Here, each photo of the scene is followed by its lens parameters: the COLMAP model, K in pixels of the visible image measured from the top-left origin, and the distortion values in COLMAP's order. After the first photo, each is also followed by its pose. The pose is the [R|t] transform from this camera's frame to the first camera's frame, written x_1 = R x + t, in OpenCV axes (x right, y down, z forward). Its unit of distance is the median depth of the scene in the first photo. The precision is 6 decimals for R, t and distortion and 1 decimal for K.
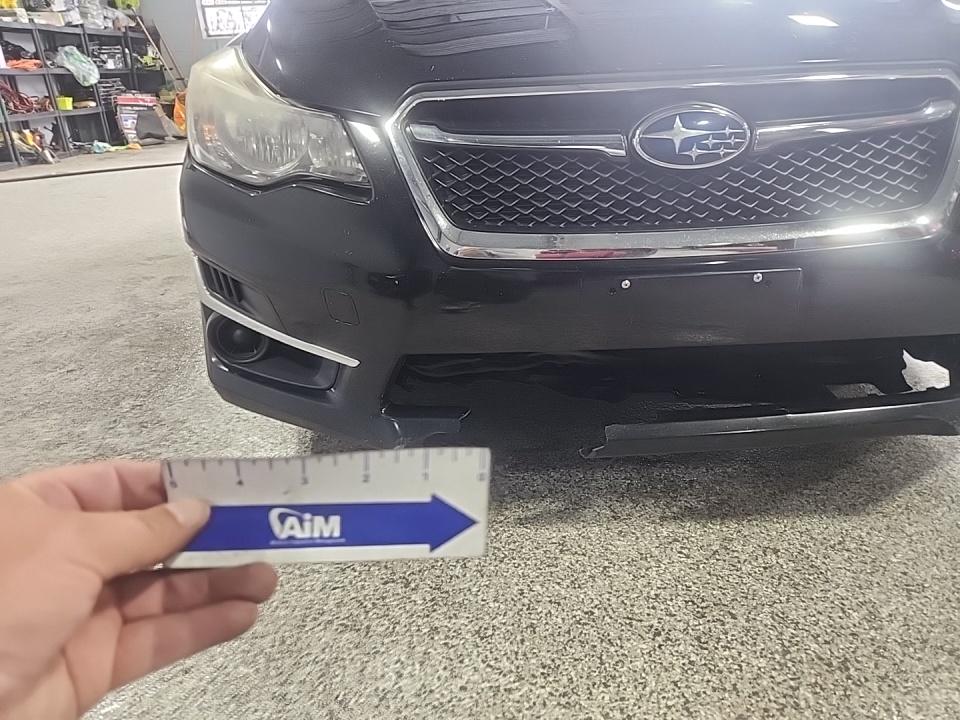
lens RADIAL K [[637.0, 0, 475.4], [0, 637.0, 358.5], [0, 0, 1]] dist [0.061850, -0.047492]
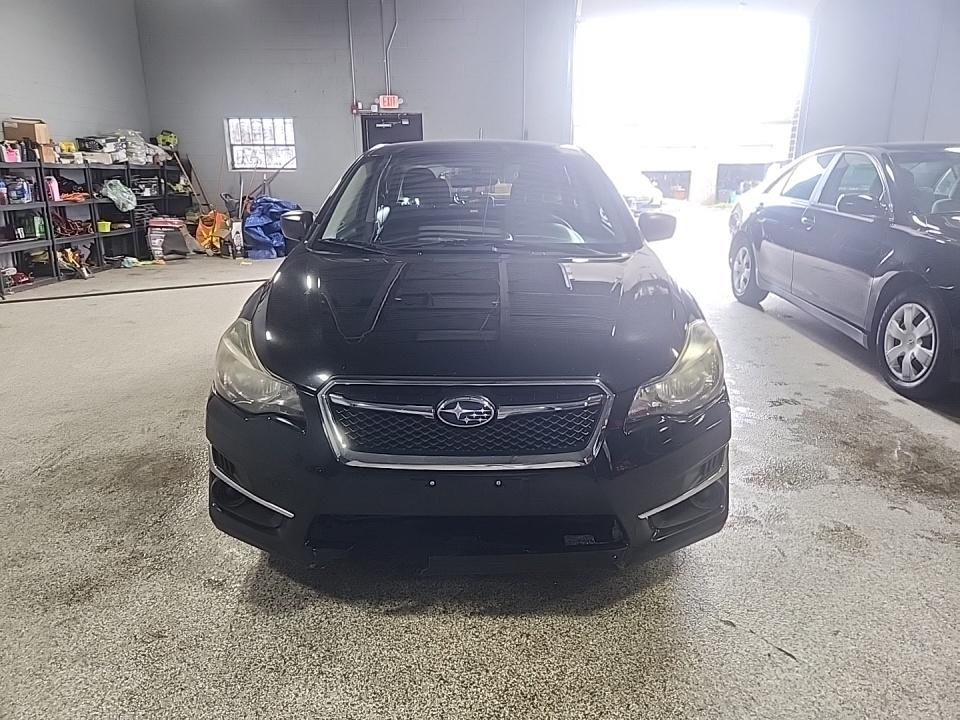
lens RADIAL K [[645.3, 0, 478.2], [0, 645.3, 345.3], [0, 0, 1]] dist [0.063307, -0.049438]
pose [[0.999097, 0.042489, -0.000082, 0.049351], [-0.042009, 0.987509, -0.151858, -0.032924], [-0.006372, 0.151724, 0.988402, -0.139886]]
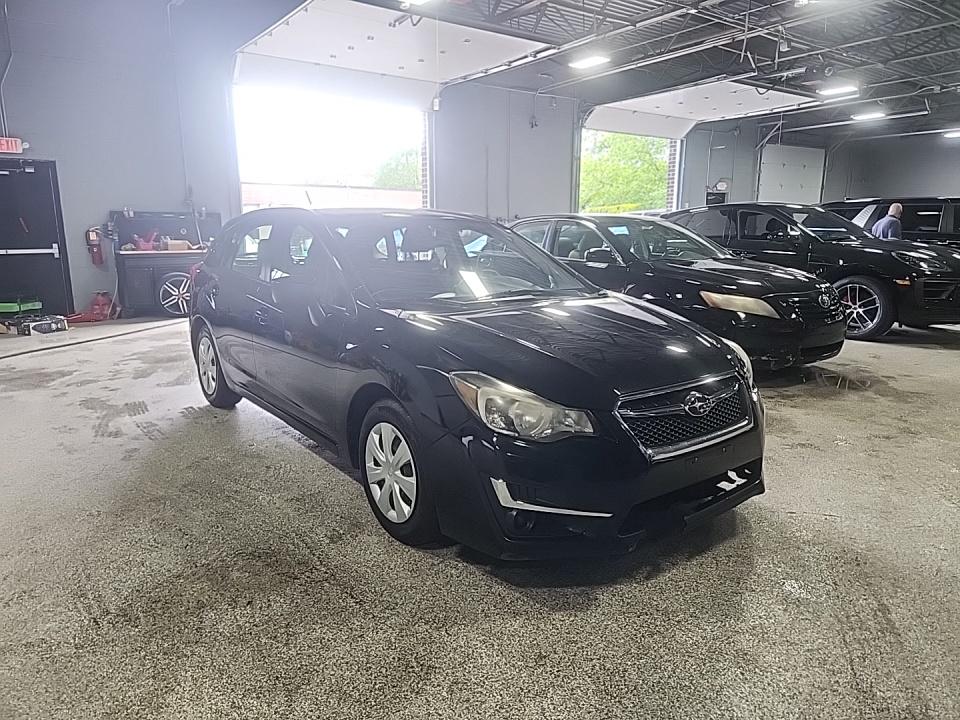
lens RADIAL K [[645.3, 0, 478.2], [0, 645.3, 345.3], [0, 0, 1]] dist [0.063307, -0.049438]
pose [[0.796426, -0.068041, 0.600897, -0.290583], [0.213090, 0.961494, -0.173556, -0.041446], [-0.565949, 0.266269, 0.780257, -0.102827]]
